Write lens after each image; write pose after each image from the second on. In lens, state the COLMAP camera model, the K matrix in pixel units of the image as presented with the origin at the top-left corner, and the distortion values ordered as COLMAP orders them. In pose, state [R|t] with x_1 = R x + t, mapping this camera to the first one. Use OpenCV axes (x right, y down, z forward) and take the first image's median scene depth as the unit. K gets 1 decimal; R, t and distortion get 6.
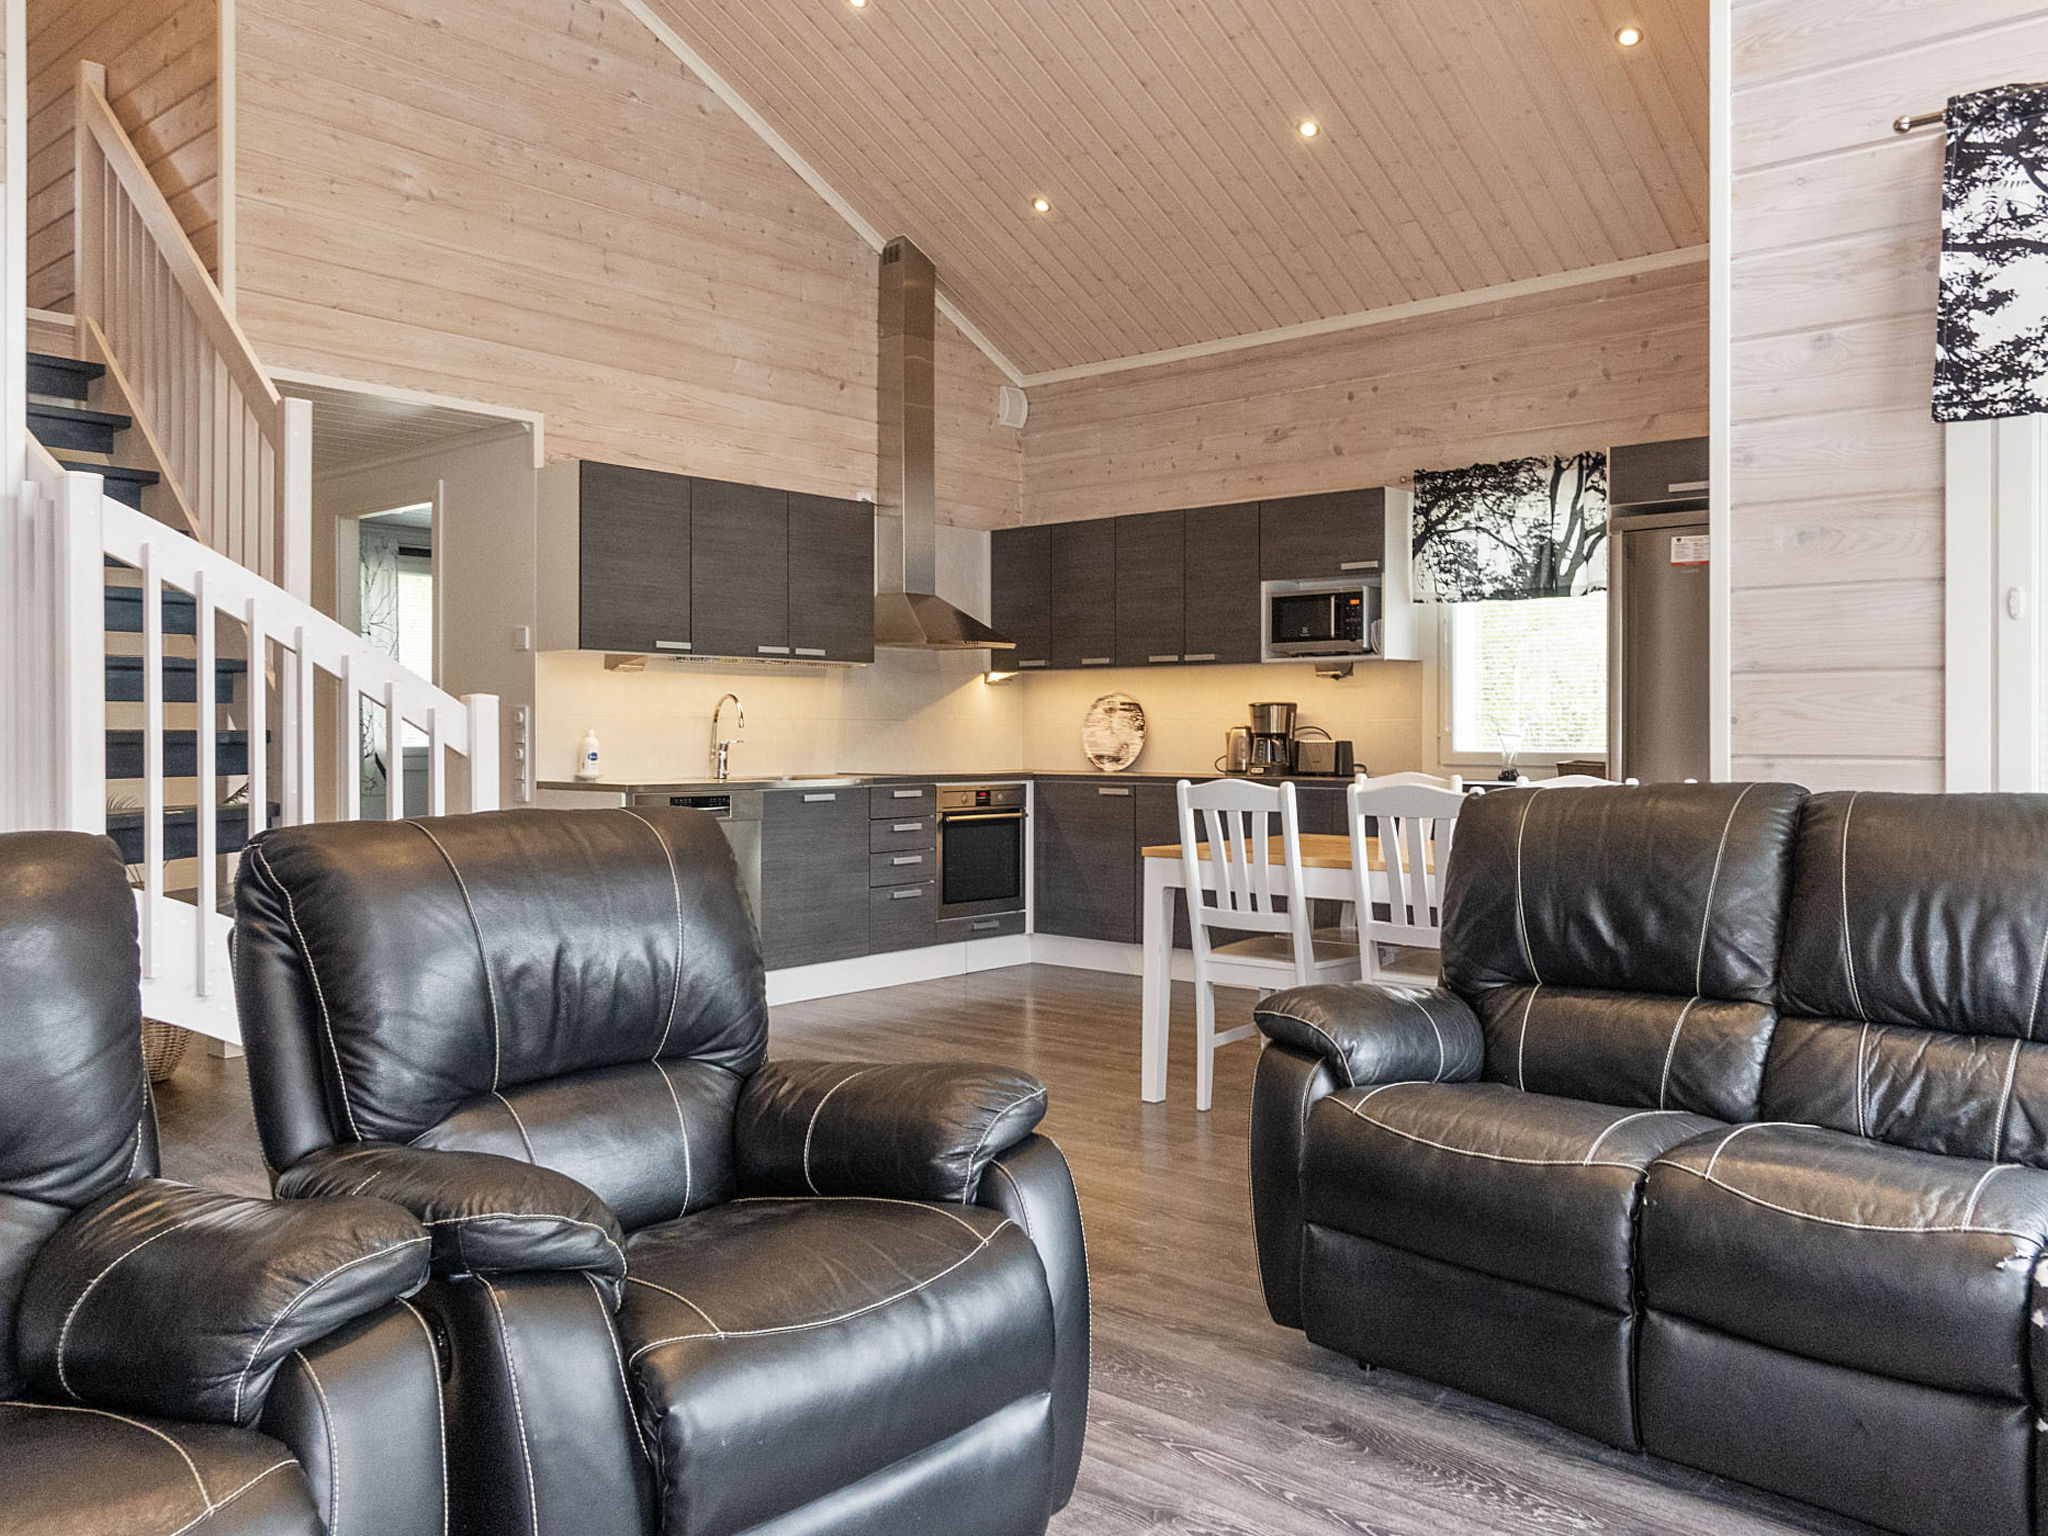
lens RADIAL K [[1618.0, 0, 1023.6], [0, 1618.0, 769.3], [0, 0, 1]] dist [0.011770, -0.001274]
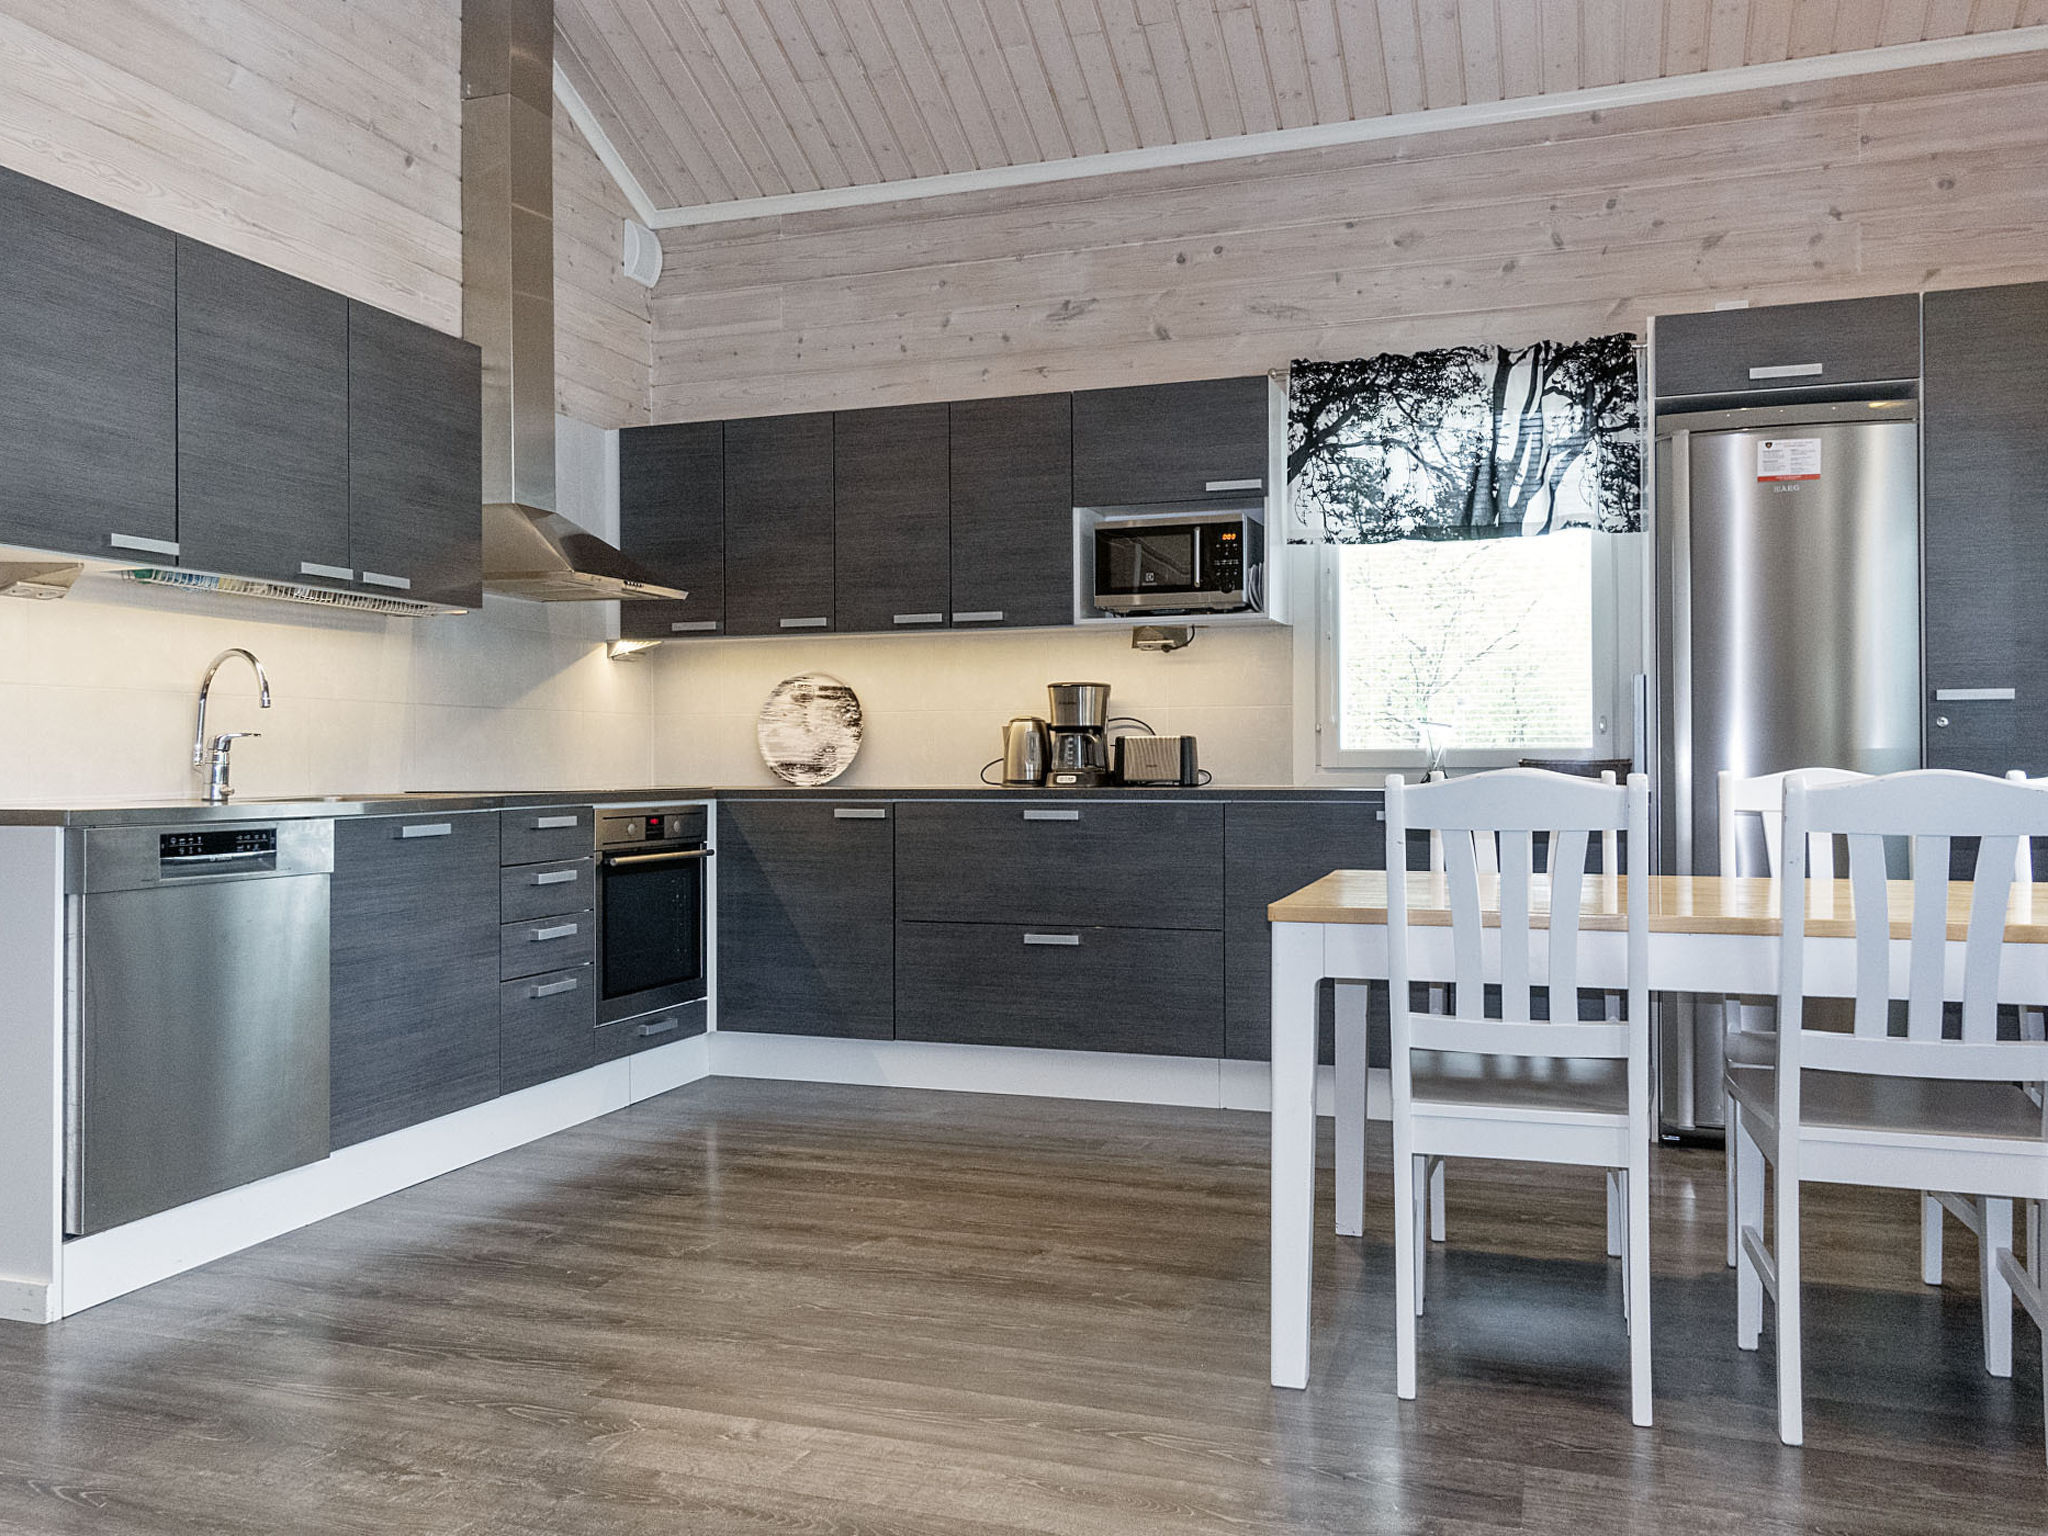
lens RADIAL K [[1618.0, 0, 1025.5], [0, 1618.0, 764.6], [0, 0, 1]] dist [0.011770, -0.001274]
pose [[0.924861, -0.004764, 0.380277, -0.137435], [0.013261, 0.999717, -0.019728, 0.007830], [-0.380075, 0.023288, 0.924662, 0.365752]]
